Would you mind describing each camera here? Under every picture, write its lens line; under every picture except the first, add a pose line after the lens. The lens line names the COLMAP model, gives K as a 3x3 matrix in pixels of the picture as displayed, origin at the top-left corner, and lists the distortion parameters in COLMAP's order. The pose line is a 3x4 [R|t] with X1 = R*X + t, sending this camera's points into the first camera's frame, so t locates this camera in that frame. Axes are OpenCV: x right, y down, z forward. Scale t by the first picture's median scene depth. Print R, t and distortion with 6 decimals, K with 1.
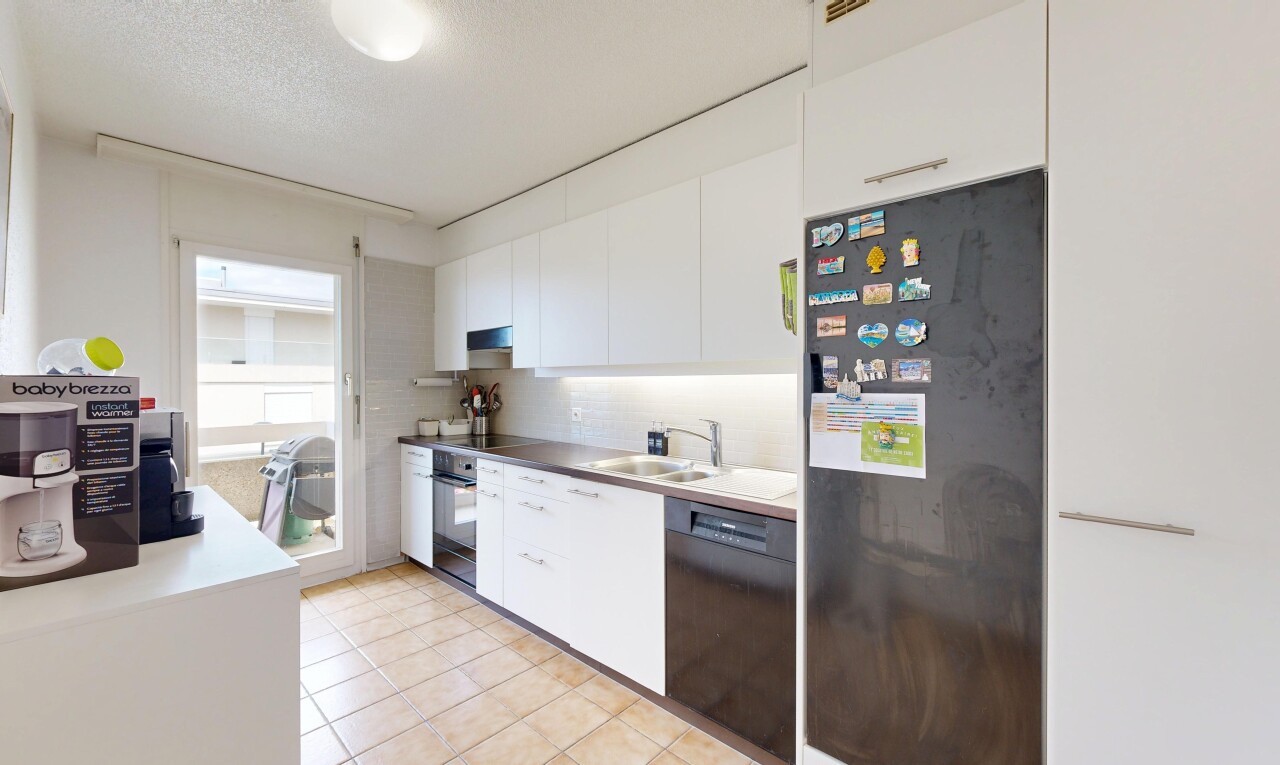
lens RADIAL K [[496.1, 0, 640.0], [0, 496.1, 382.5], [0, 0, 1]] dist [-0.001629, -0.000038]
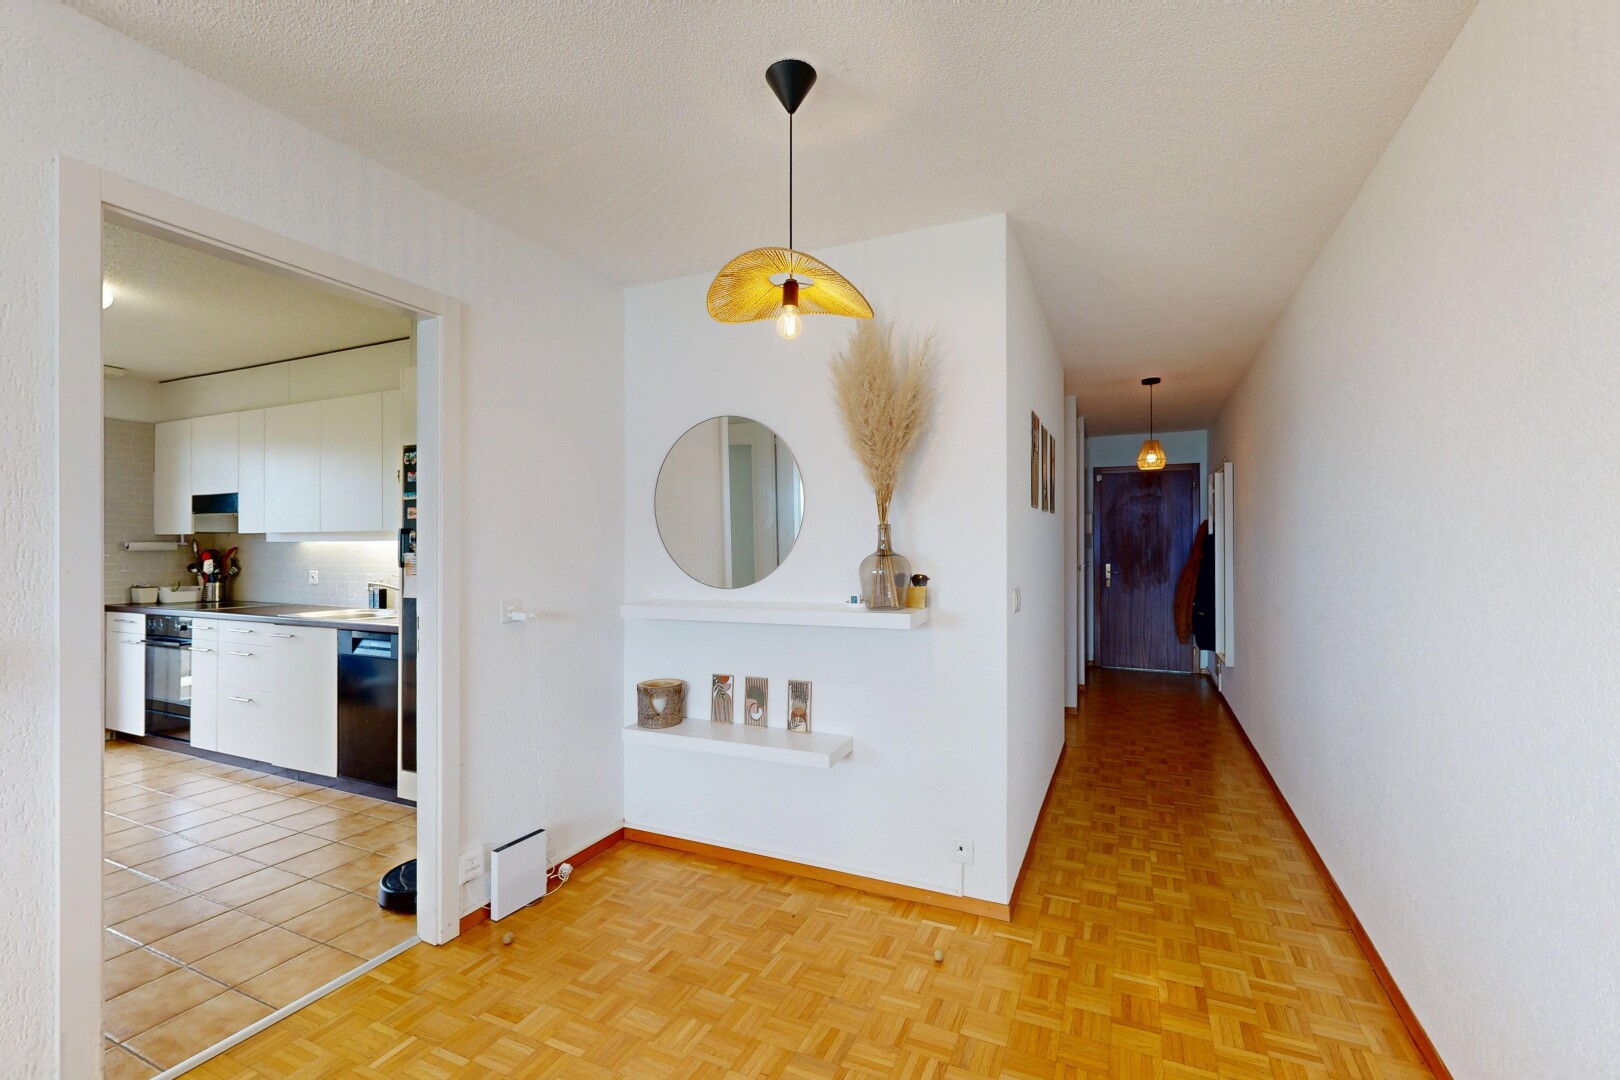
lens RADIAL K [[701.5, 0, 811.1], [0, 701.5, 542.9], [0, 0, 1]] dist [0.001839, 0.000235]
pose [[0.952641, 0.003626, 0.304077, 0.396047], [-0.001152, 0.999965, -0.008312, 0.002463], [-0.304096, 0.007568, 0.952611, -0.697539]]
